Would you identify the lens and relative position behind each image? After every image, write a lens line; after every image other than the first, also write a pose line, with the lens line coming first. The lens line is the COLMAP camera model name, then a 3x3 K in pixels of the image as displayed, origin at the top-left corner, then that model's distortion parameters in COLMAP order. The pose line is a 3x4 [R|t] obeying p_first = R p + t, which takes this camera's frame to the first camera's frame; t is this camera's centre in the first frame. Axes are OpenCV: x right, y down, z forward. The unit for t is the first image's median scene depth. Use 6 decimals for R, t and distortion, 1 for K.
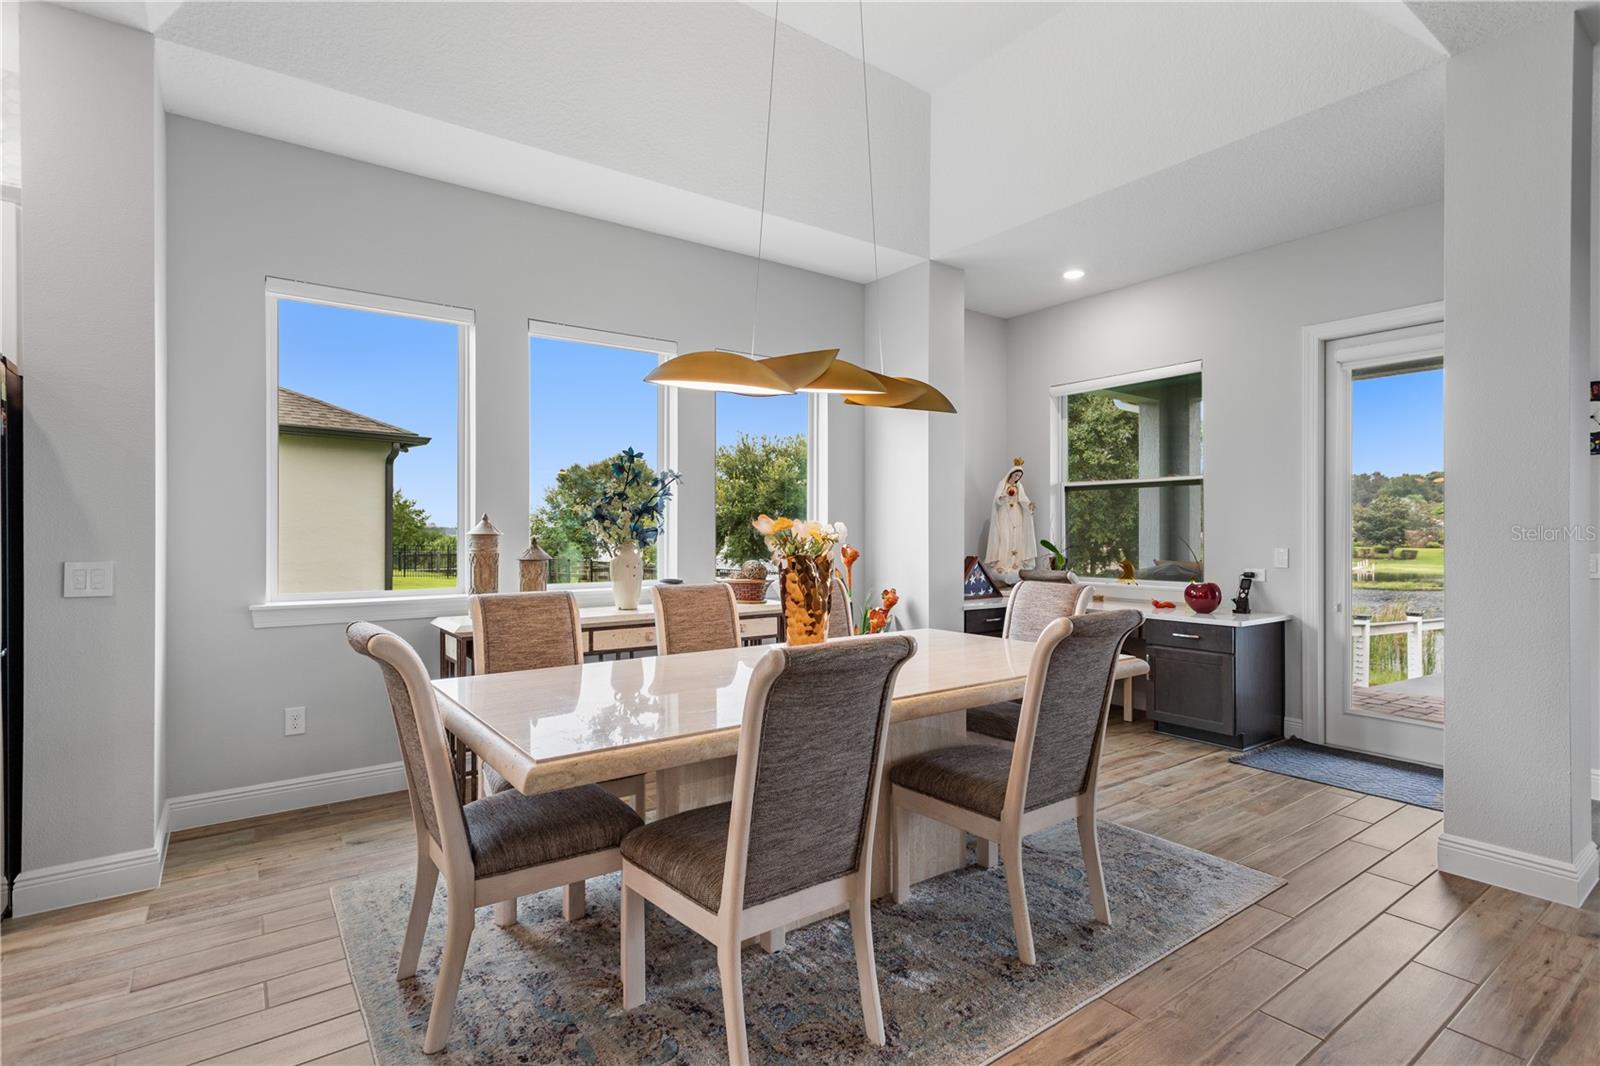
lens RADIAL K [[780.5, 0, 806.8], [0, 780.5, 532.0], [0, 0, 1]] dist [0.004089, 0.000292]
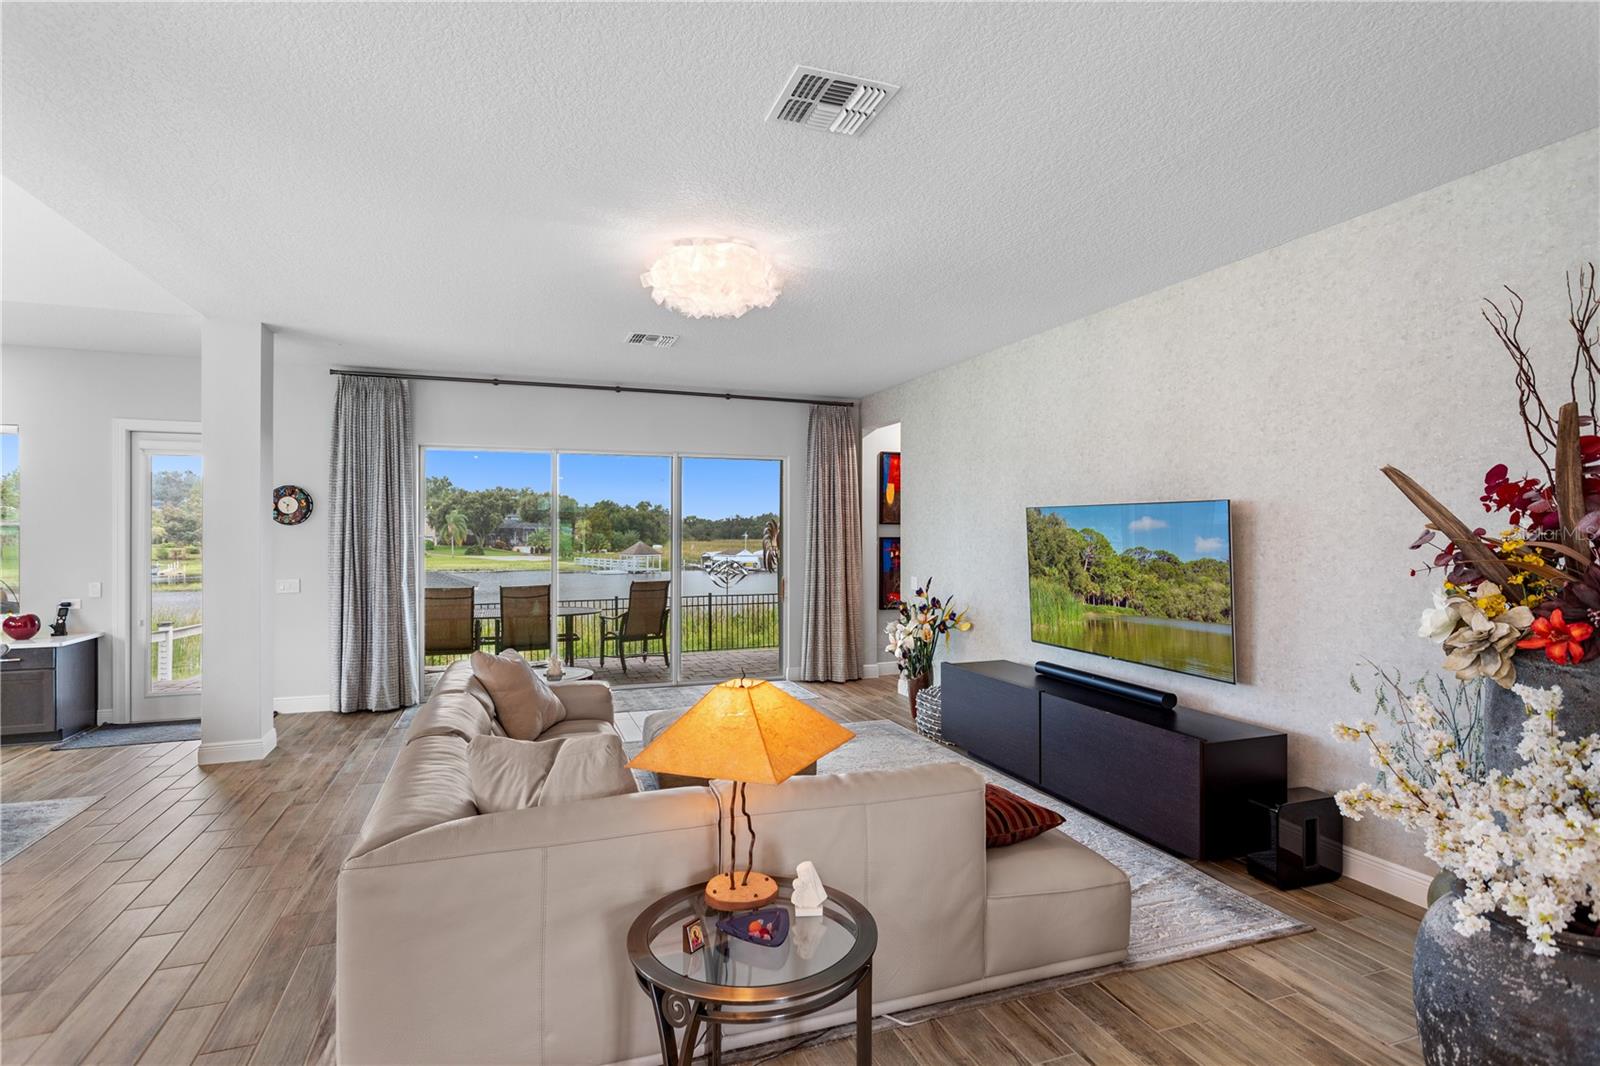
lens RADIAL K [[807.7, 0, 802.4], [0, 807.7, 528.4], [0, 0, 1]] dist [-0.009135, 0.007102]
pose [[0.287016, 0.000480, 0.957926, -0.350782], [0.000296, 1.000000, -0.000590, -0.069234], [-0.957926, 0.000453, 0.287016, -0.531404]]
